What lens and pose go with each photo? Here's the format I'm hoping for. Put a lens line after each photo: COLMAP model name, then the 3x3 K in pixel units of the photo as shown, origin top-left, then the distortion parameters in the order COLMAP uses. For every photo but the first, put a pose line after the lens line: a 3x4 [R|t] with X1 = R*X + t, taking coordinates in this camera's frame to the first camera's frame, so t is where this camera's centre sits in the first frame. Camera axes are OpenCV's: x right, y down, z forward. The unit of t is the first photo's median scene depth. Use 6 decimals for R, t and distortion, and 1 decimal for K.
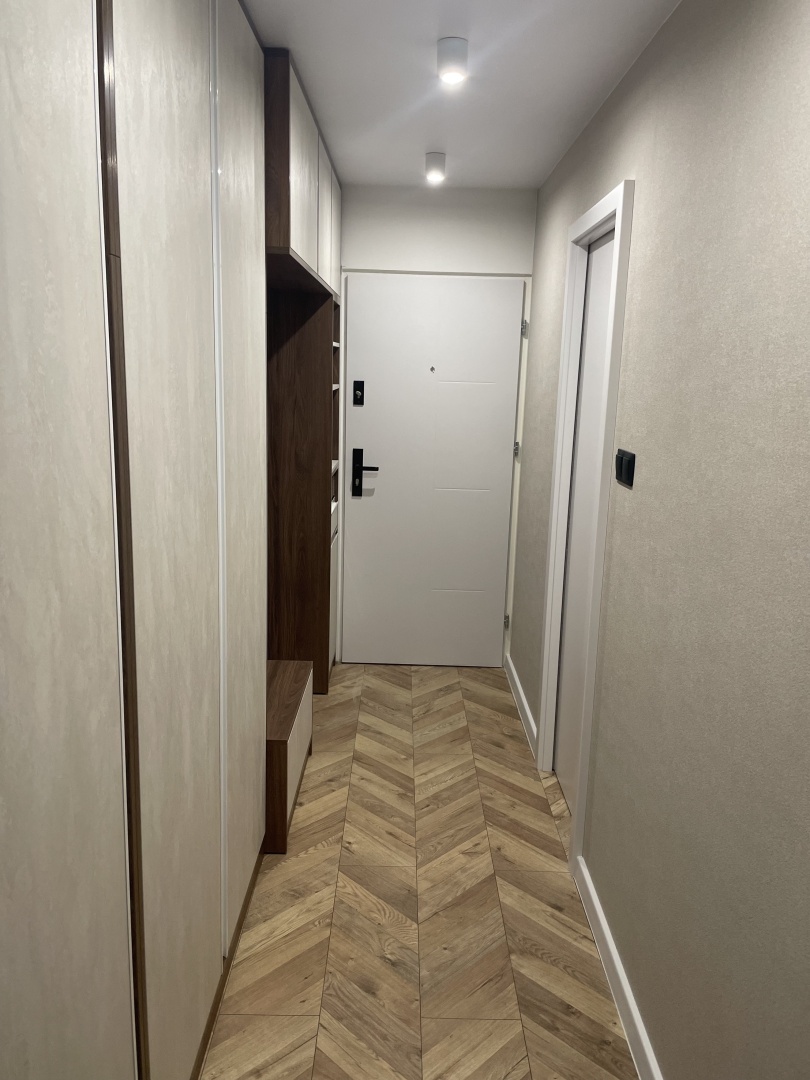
lens RADIAL K [[825.7, 0, 408.2], [0, 825.7, 533.0], [0, 0, 1]] dist [0.094830, -0.141674]
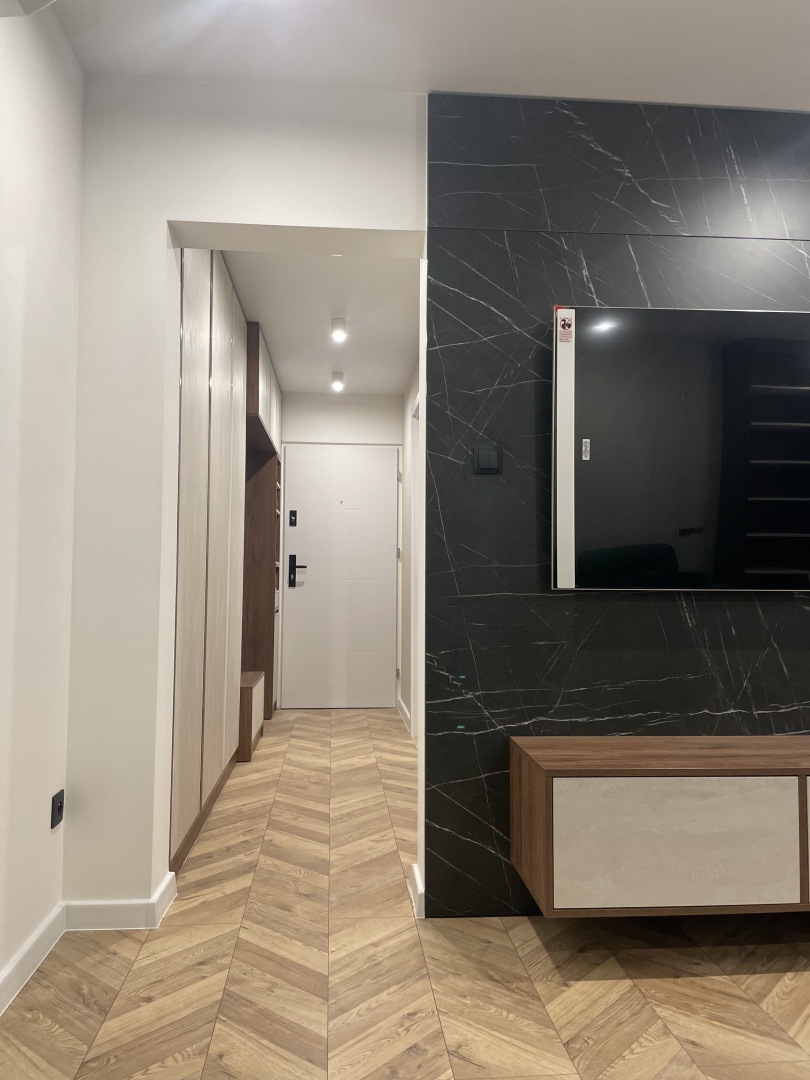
lens RADIAL K [[825.7, 0, 408.2], [0, 825.7, 533.0], [0, 0, 1]] dist [0.094830, -0.141674]
pose [[0.996159, -0.019689, 0.085318, 0.021800], [0.040551, 0.967338, -0.250225, 0.257852], [-0.077605, 0.252724, 0.964421, -0.498954]]
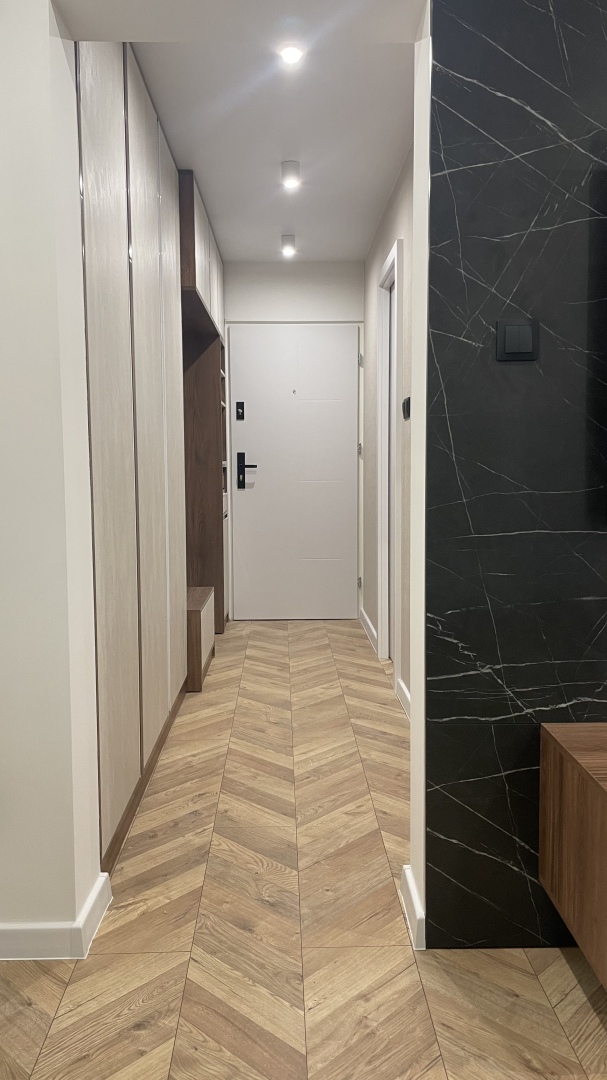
lens RADIAL K [[824.1, 0, 305.2], [0, 824.1, 538.6], [0, 0, 1]] dist [0.098554, -0.143753]
pose [[0.999095, -0.037722, 0.019661, 0.011894], [0.039618, 0.993451, -0.107172, 0.194201], [-0.015489, 0.107854, 0.994046, -0.330489]]
